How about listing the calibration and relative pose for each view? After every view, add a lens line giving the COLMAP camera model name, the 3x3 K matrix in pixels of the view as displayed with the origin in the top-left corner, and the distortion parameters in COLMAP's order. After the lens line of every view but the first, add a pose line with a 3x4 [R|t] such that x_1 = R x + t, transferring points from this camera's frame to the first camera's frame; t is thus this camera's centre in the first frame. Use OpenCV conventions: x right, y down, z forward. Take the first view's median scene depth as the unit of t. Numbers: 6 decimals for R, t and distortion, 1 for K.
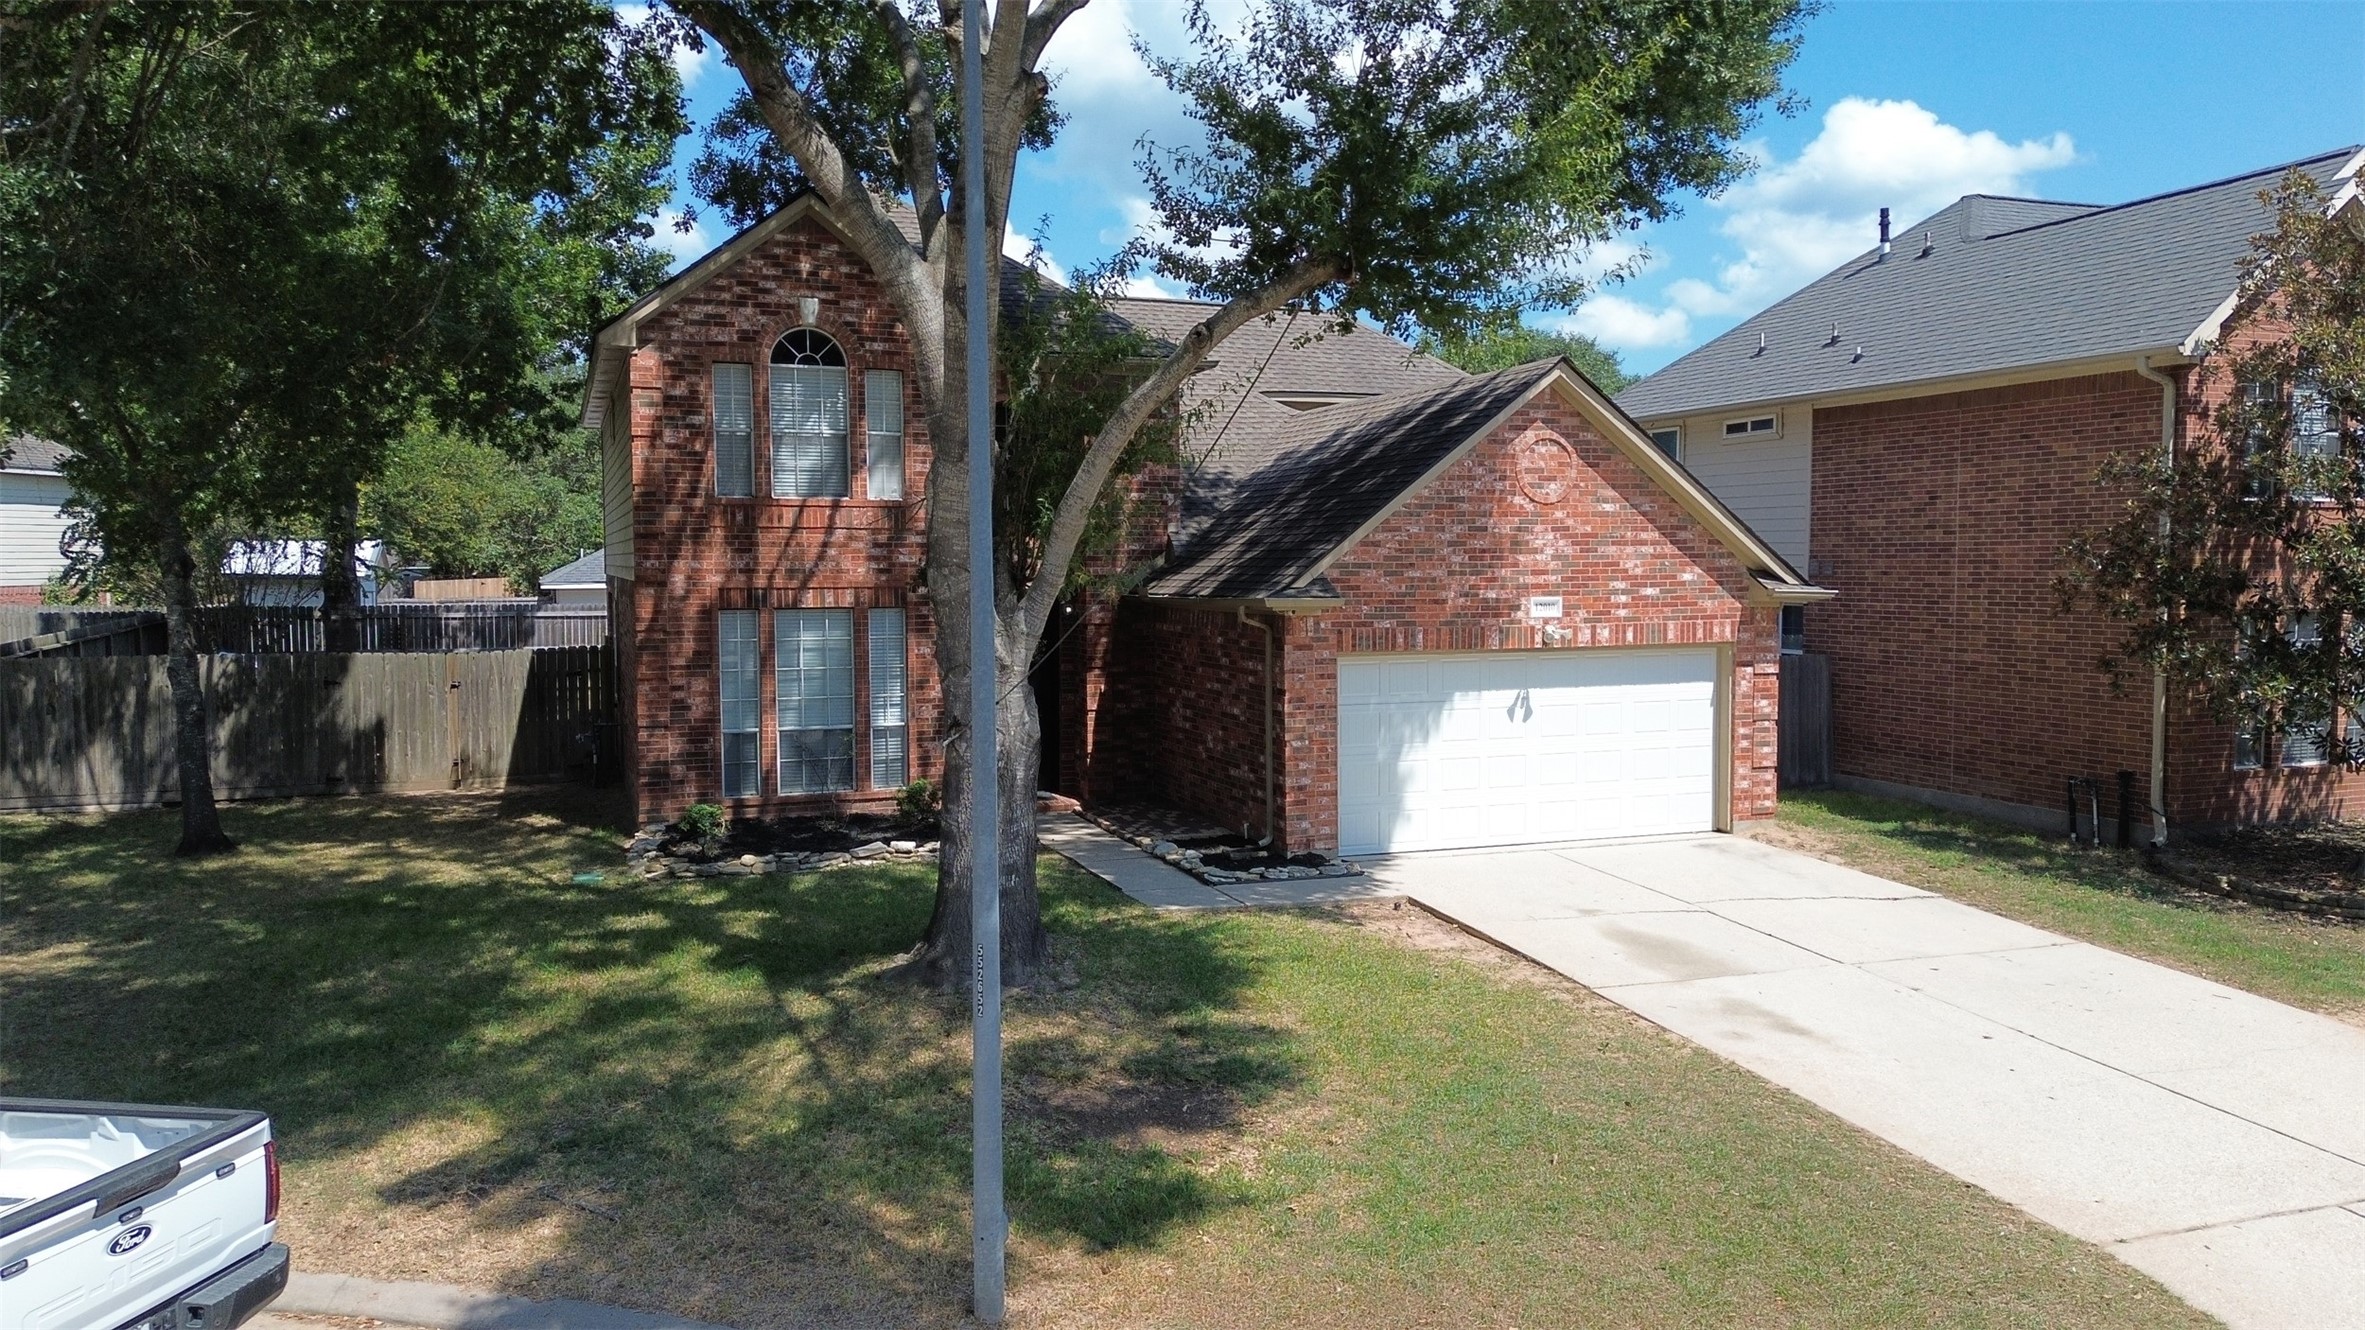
lens RADIAL K [[1660.5, 0, 1182.1], [0, 1660.5, 658.8], [0, 0, 1]] dist [0.069942, -0.067032]
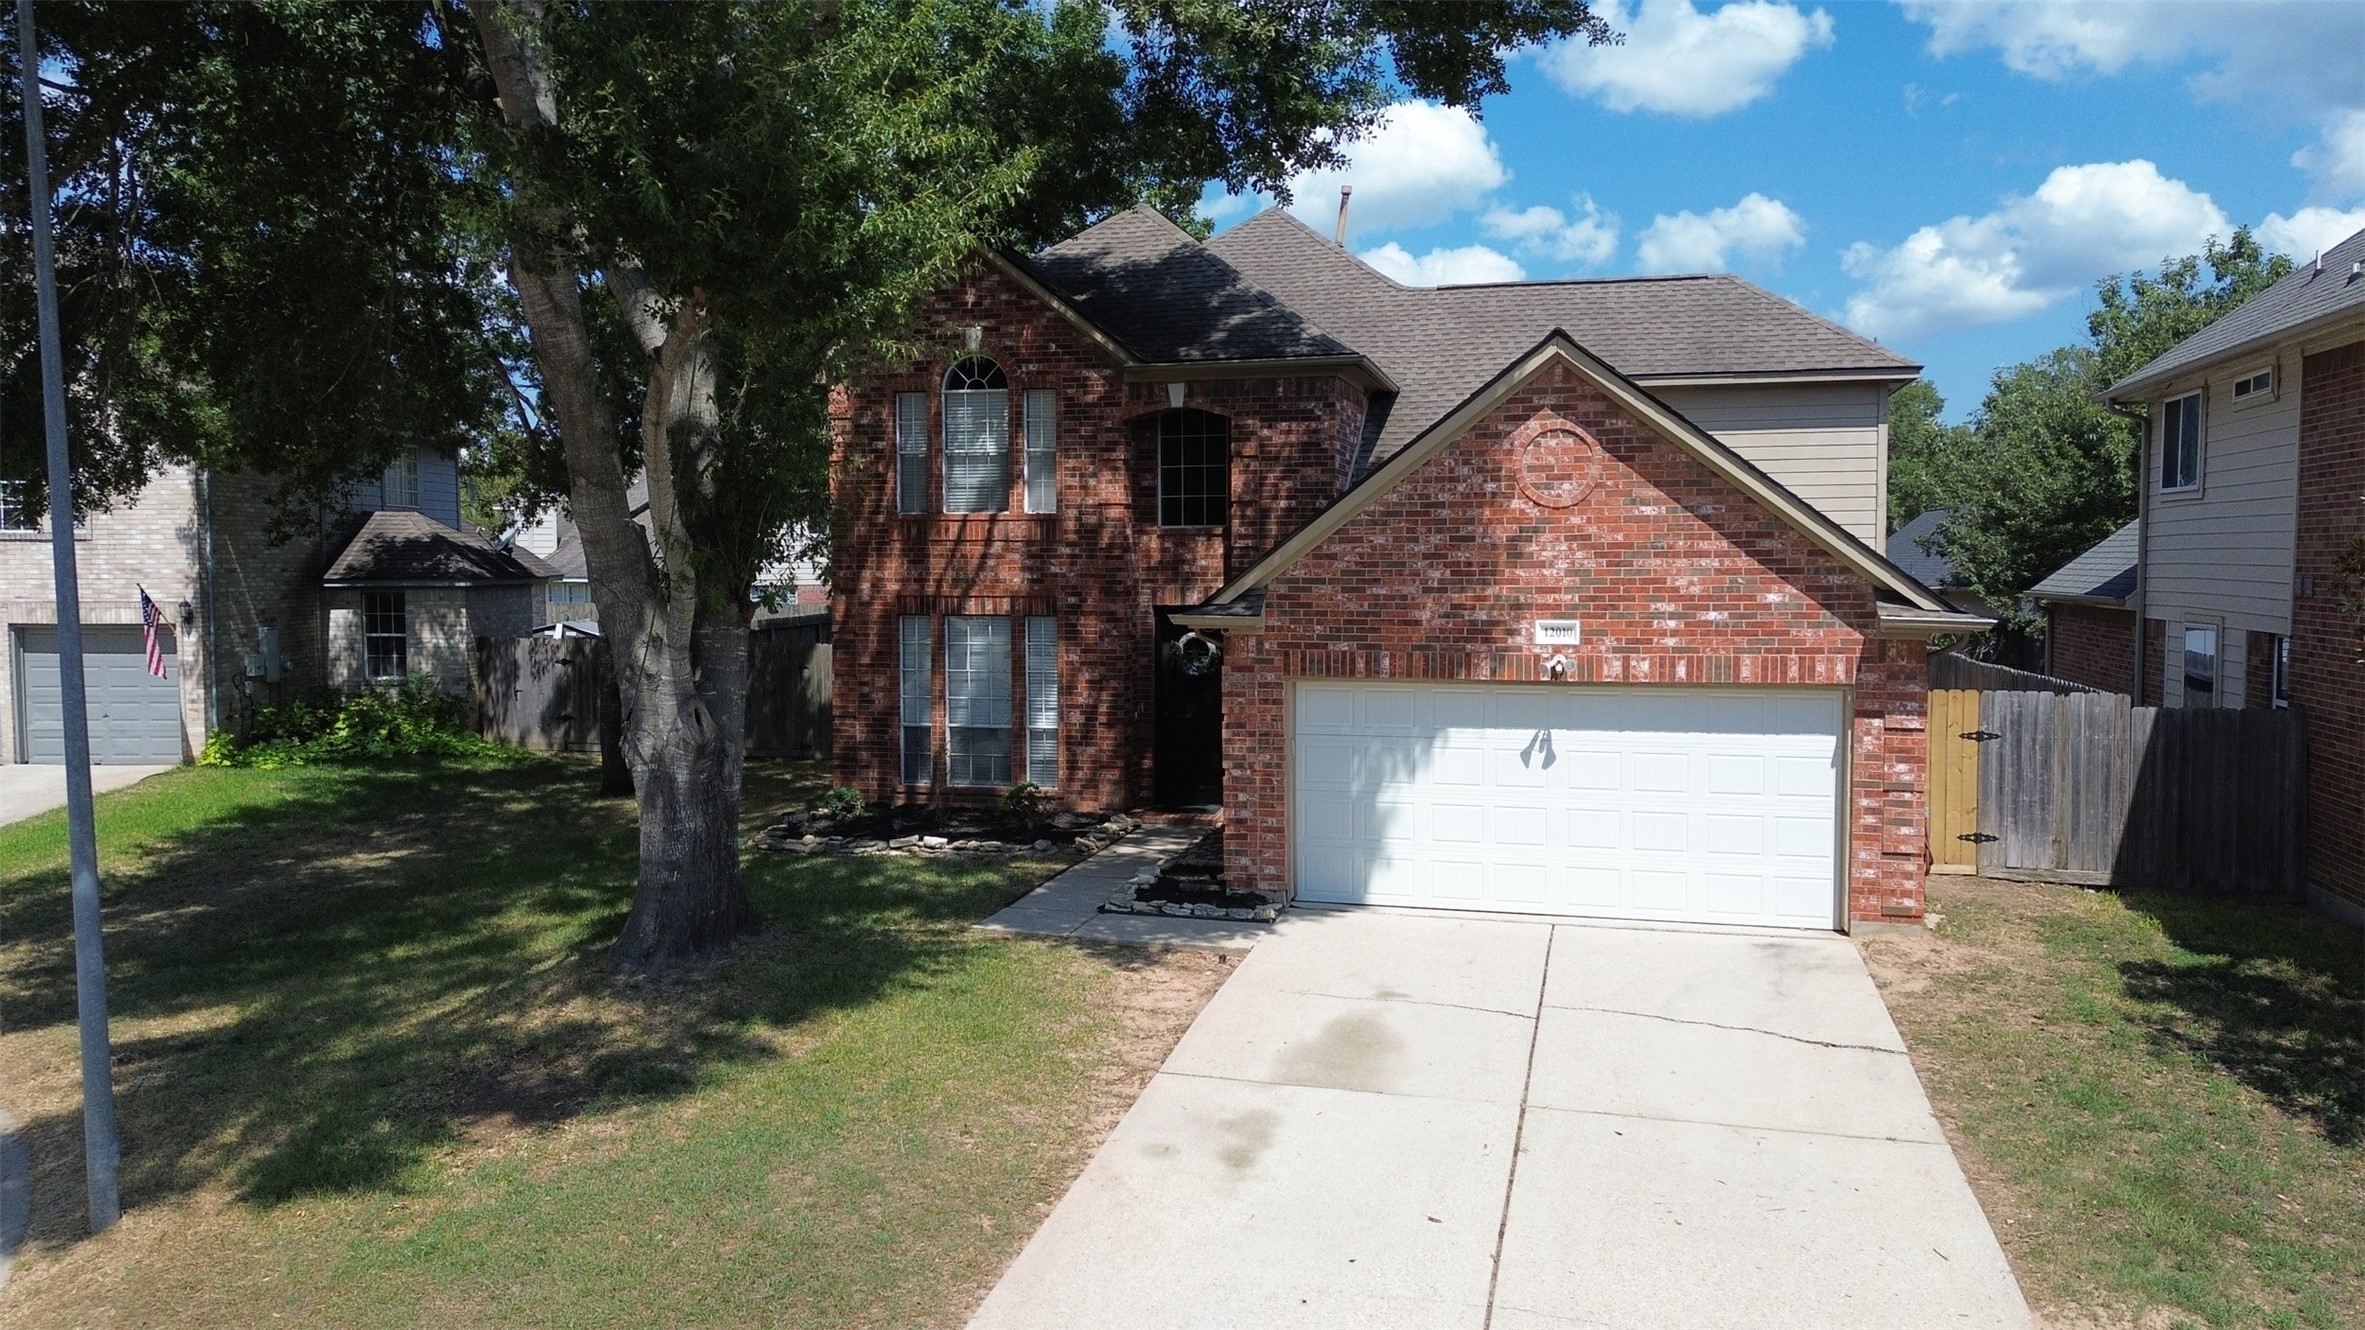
lens RADIAL K [[1660.5, 0, 1182.1], [0, 1660.5, 658.8], [0, 0, 1]] dist [0.069942, -0.067032]
pose [[0.817335, 0.035850, -0.575046, 0.534281], [-0.034765, 0.999312, 0.012887, -0.021566], [0.575113, 0.009459, 0.818019, 0.209567]]
